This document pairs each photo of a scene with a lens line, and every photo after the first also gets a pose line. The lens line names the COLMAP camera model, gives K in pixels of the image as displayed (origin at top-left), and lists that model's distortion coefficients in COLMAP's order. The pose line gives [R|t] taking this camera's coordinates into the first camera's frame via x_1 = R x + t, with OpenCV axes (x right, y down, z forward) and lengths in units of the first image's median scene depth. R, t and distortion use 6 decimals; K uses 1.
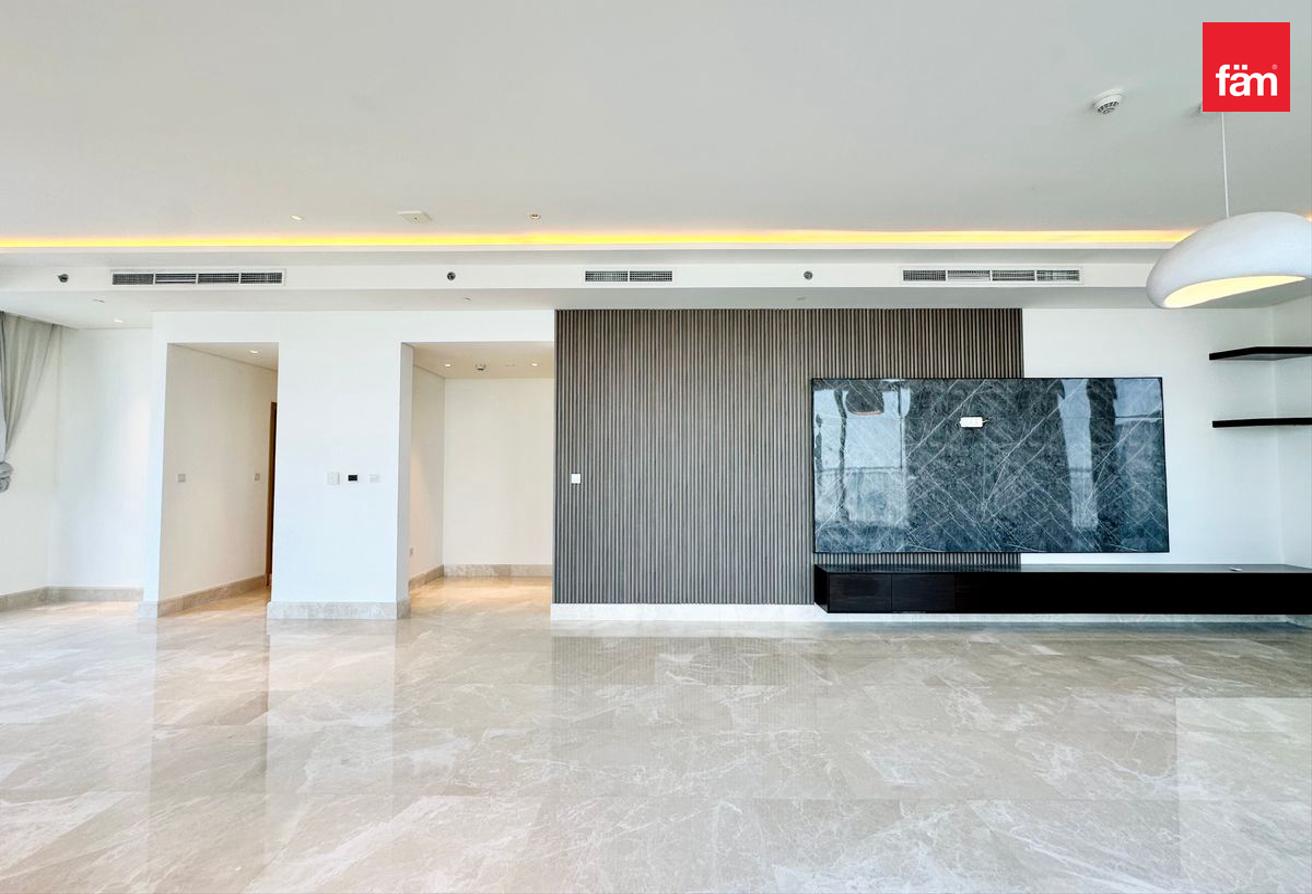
lens RADIAL K [[525.9, 0, 654.9], [0, 525.9, 449.0], [0, 0, 1]] dist [-0.004431, 0.000352]
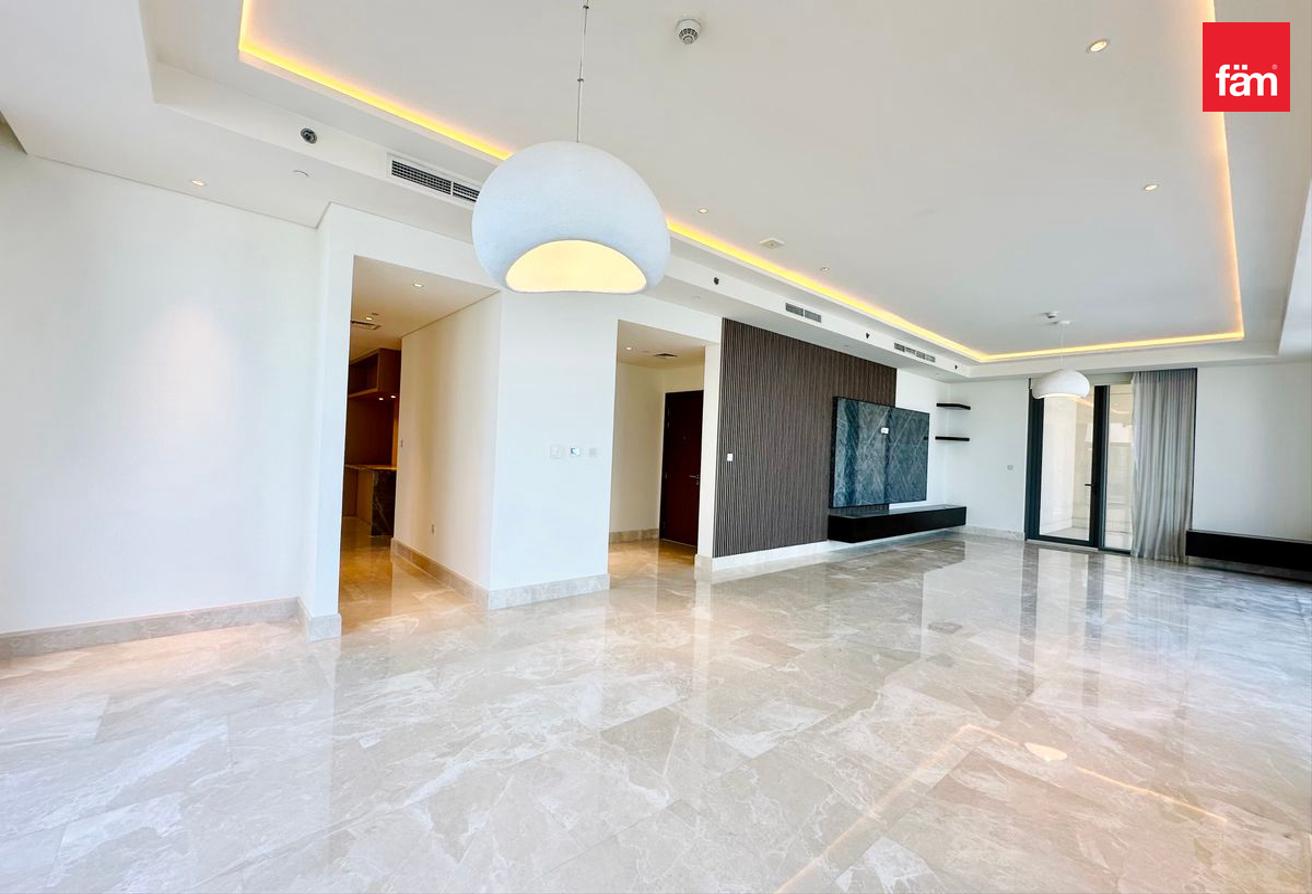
lens RADIAL K [[526.9, 0, 656.0], [0, 526.9, 447.0], [0, 0, 1]] dist [-0.003228, 0.000407]
pose [[0.745874, 0.035089, 0.665162, -1.194562], [-0.069195, 0.997290, 0.024982, 0.013305], [-0.662483, -0.064660, 0.746281, 0.194637]]
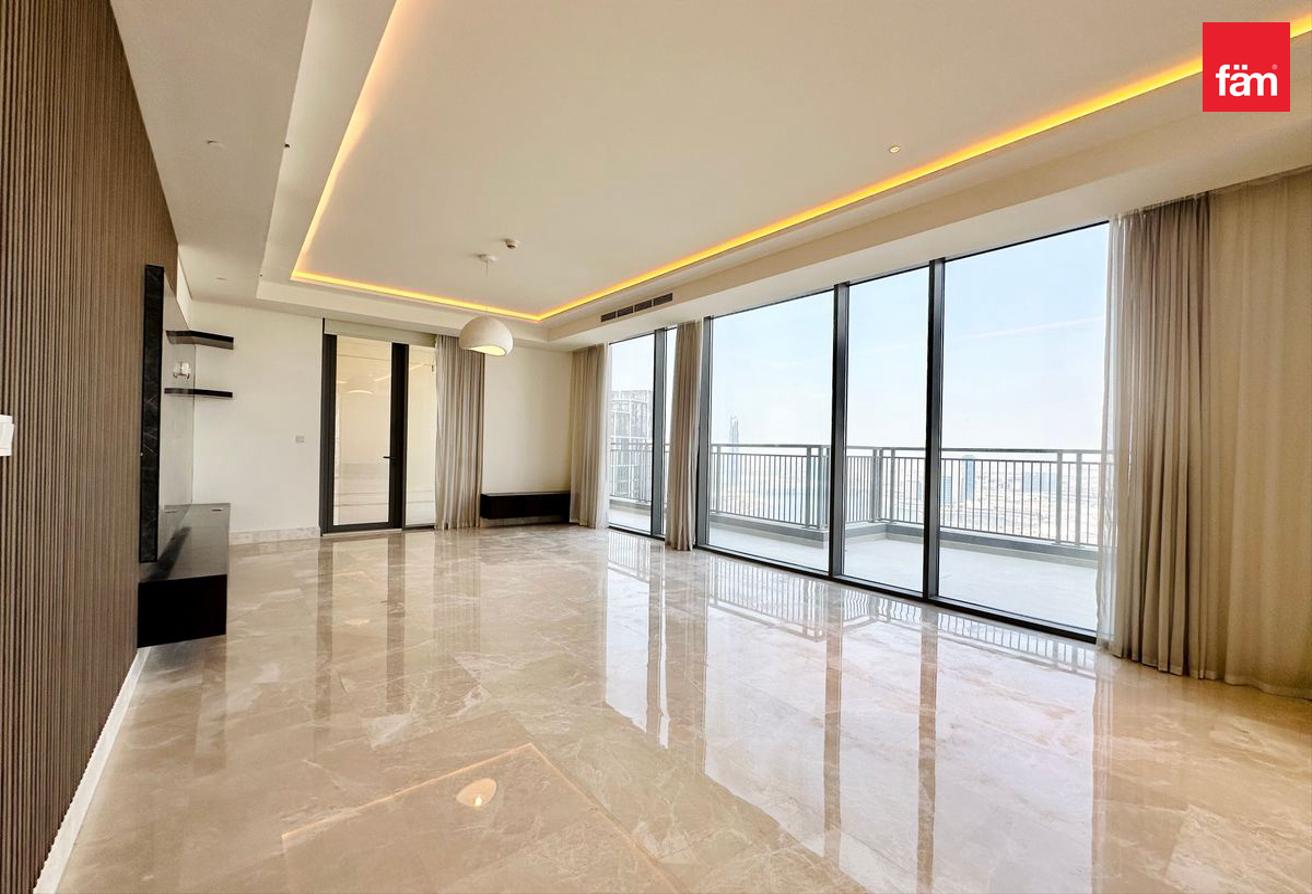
lens RADIAL K [[525.9, 0, 654.9], [0, 525.9, 449.0], [0, 0, 1]] dist [-0.004431, 0.000352]
pose [[-0.636064, -0.016977, 0.771450, -0.535430], [-0.052435, 0.998398, -0.021262, 0.055433], [-0.769853, -0.053975, -0.635935, 0.991205]]
